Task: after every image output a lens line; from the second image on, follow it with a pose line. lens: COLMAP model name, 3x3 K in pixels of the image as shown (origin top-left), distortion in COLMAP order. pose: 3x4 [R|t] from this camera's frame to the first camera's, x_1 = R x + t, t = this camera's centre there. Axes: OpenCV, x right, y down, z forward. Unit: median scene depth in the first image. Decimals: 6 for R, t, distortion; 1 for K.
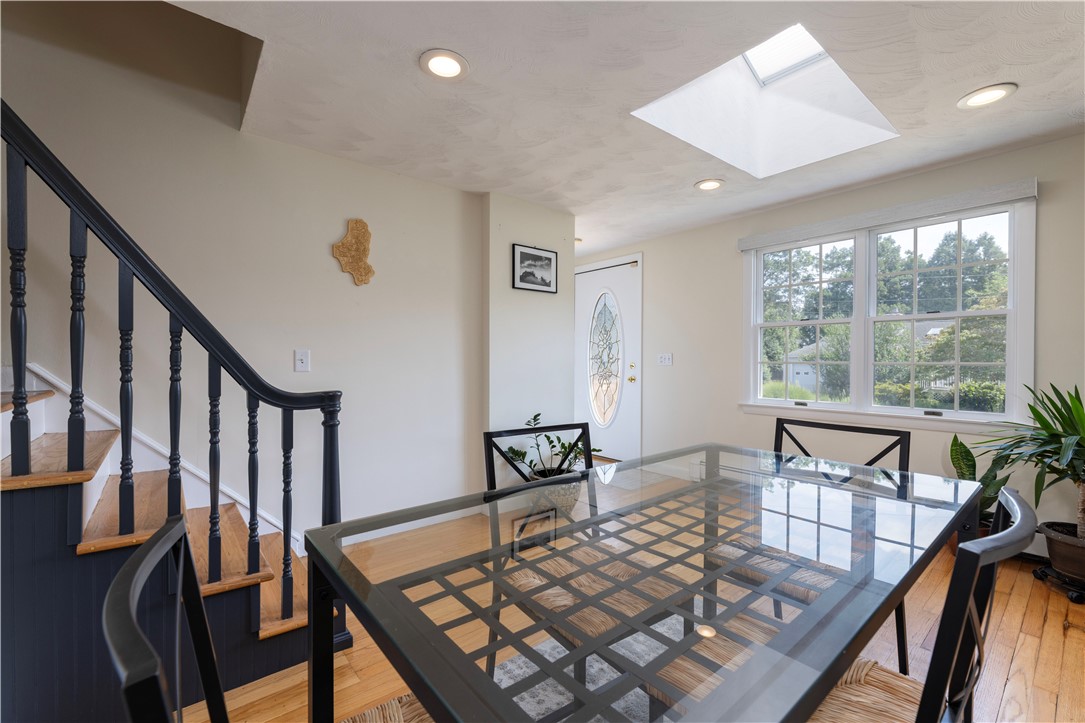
lens RADIAL K [[454.4, 0, 544.6], [0, 454.4, 360.6], [0, 0, 1]] dist [0.000060, 0.000049]
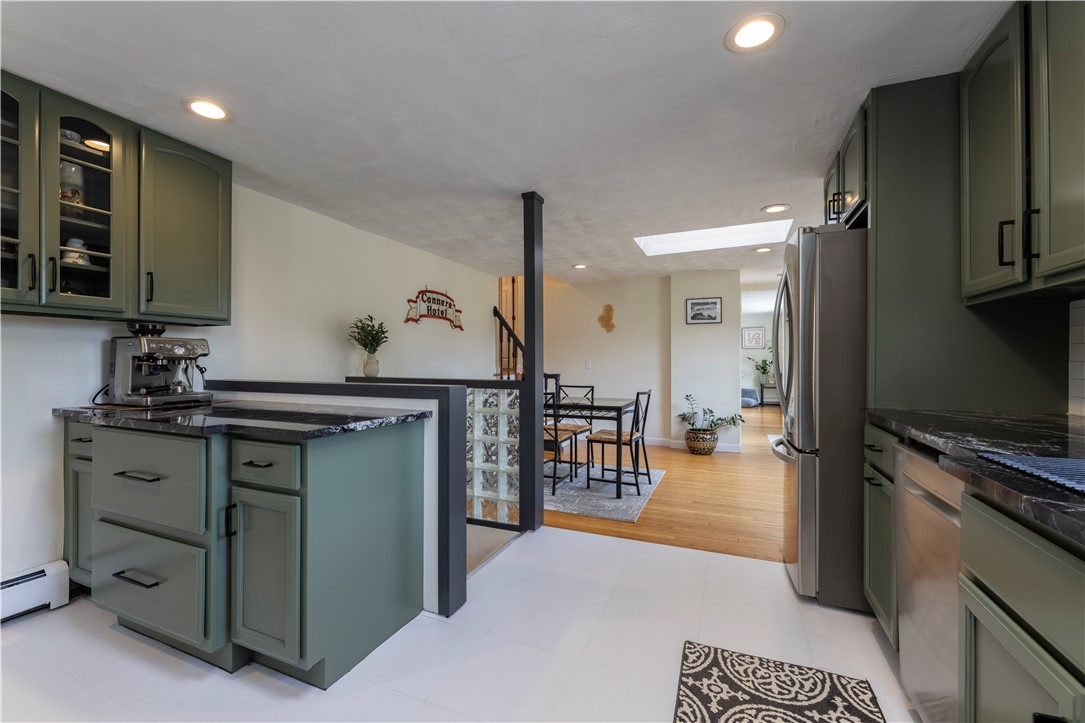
lens RADIAL K [[454.4, 0, 540.2], [0, 454.4, 357.8], [0, 0, 1]] dist [0.000060, 0.000049]
pose [[0.452520, -0.008324, -0.891716, 1.260221], [-0.000775, 0.999952, -0.009728, -0.009118], [0.891754, 0.005093, 0.452492, -0.318631]]
